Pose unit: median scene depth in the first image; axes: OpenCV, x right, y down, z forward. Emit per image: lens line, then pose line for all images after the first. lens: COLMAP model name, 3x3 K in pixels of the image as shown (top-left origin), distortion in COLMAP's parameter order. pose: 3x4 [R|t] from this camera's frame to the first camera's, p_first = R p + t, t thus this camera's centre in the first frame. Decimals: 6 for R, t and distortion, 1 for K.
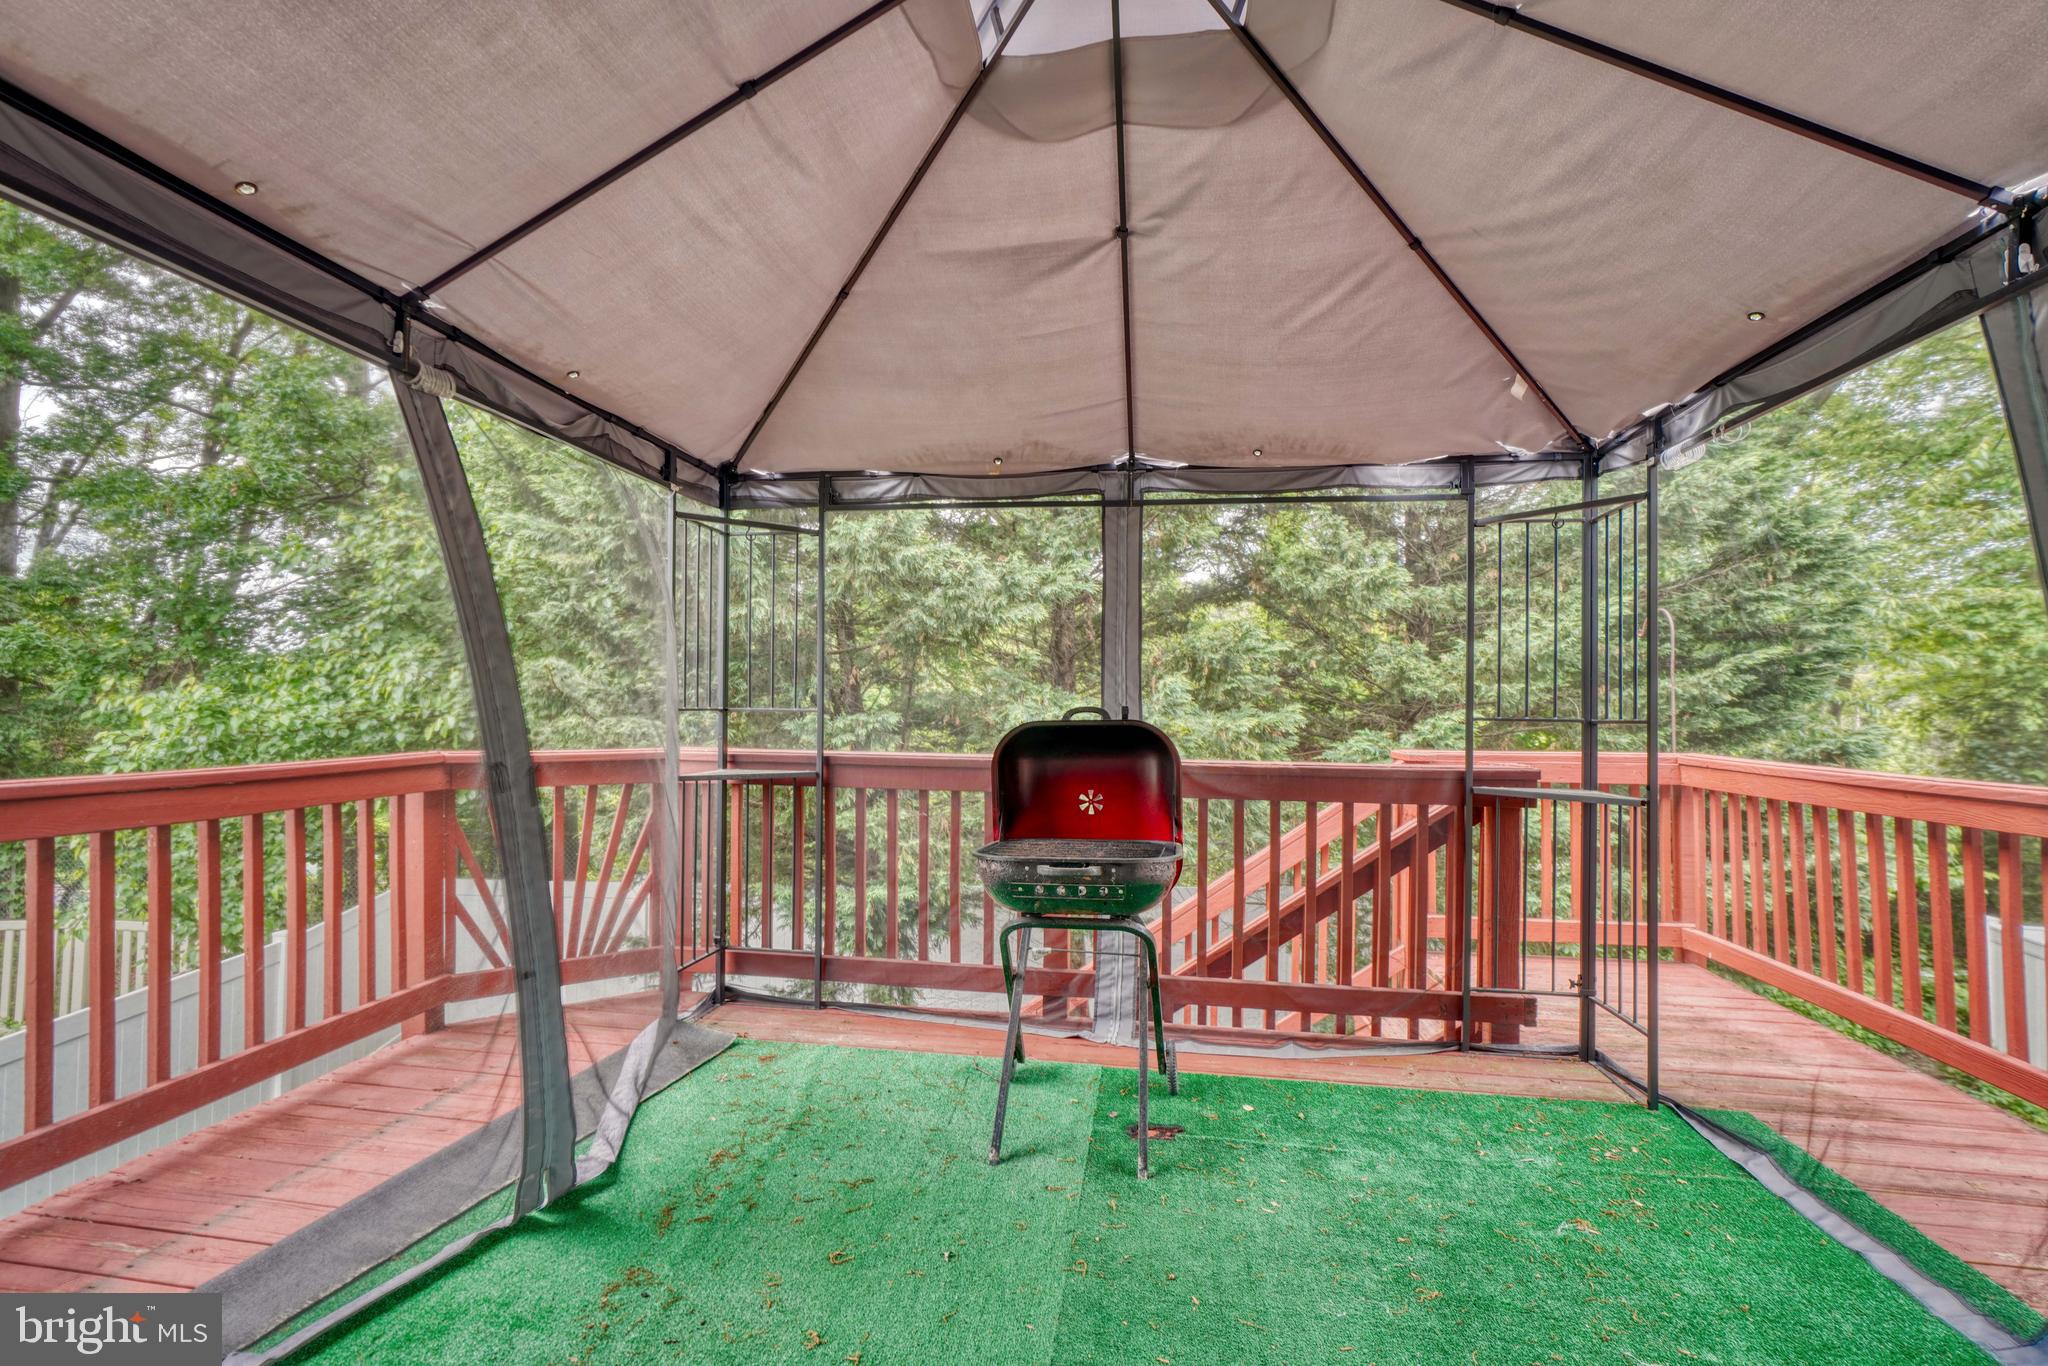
lens RADIAL K [[944.6, 0, 1019.1], [0, 944.6, 687.4], [0, 0, 1]] dist [0.000106, 0.000100]
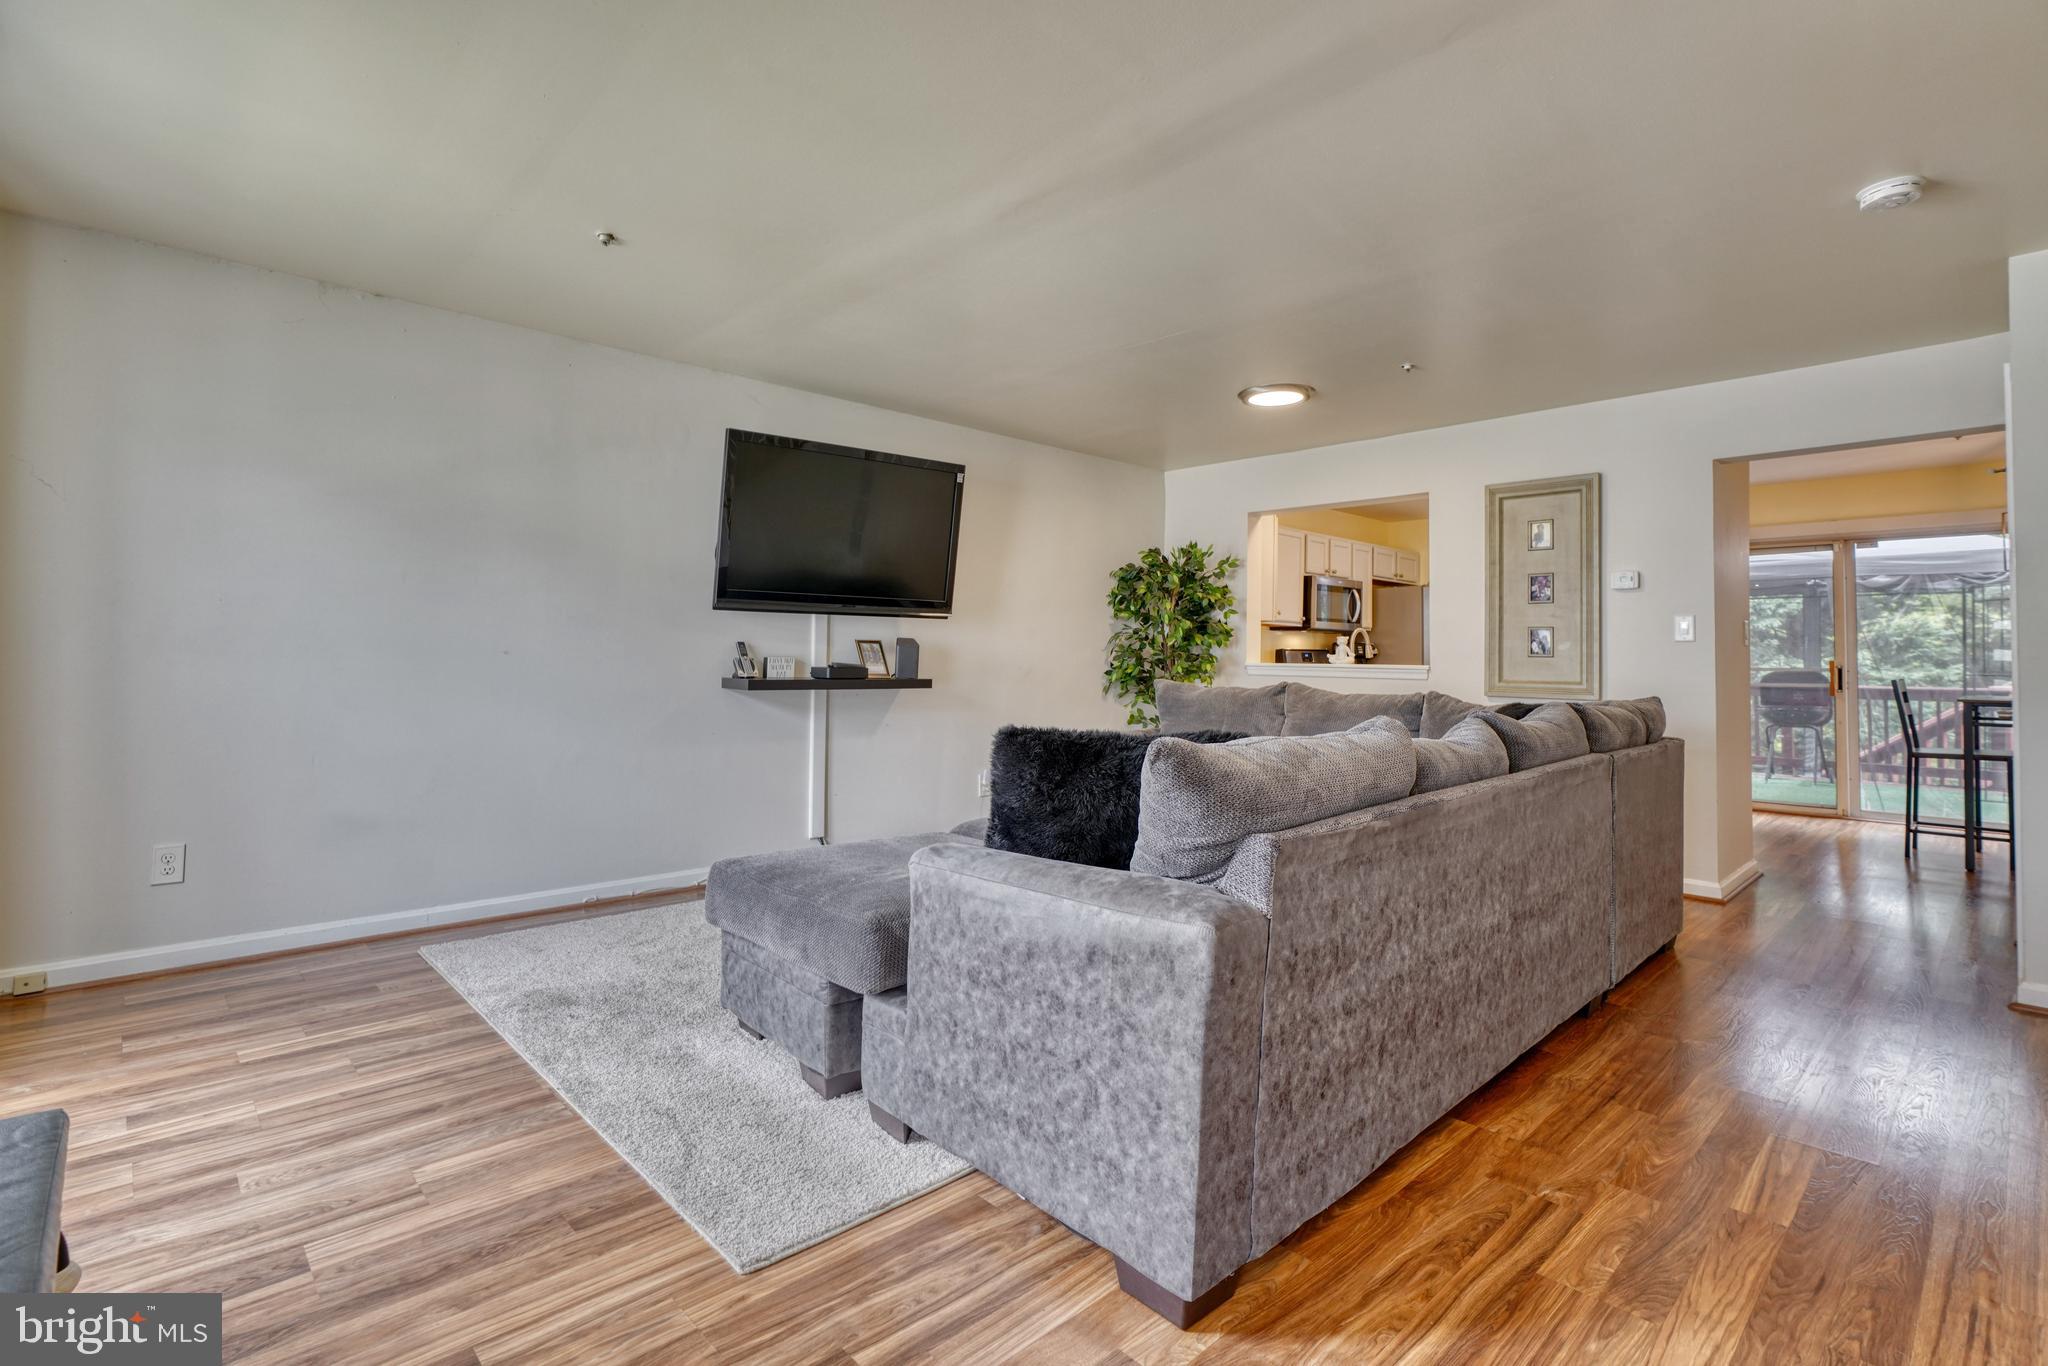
lens RADIAL K [[944.6, 0, 1022.5], [0, 944.6, 678.1], [0, 0, 1]] dist [0.000106, 0.000100]
pose [[0.801097, 0.008301, -0.598477, -0.070455], [0.000025, 0.999903, 0.013903, 0.022447], [0.598535, -0.011153, 0.801019, -1.902643]]
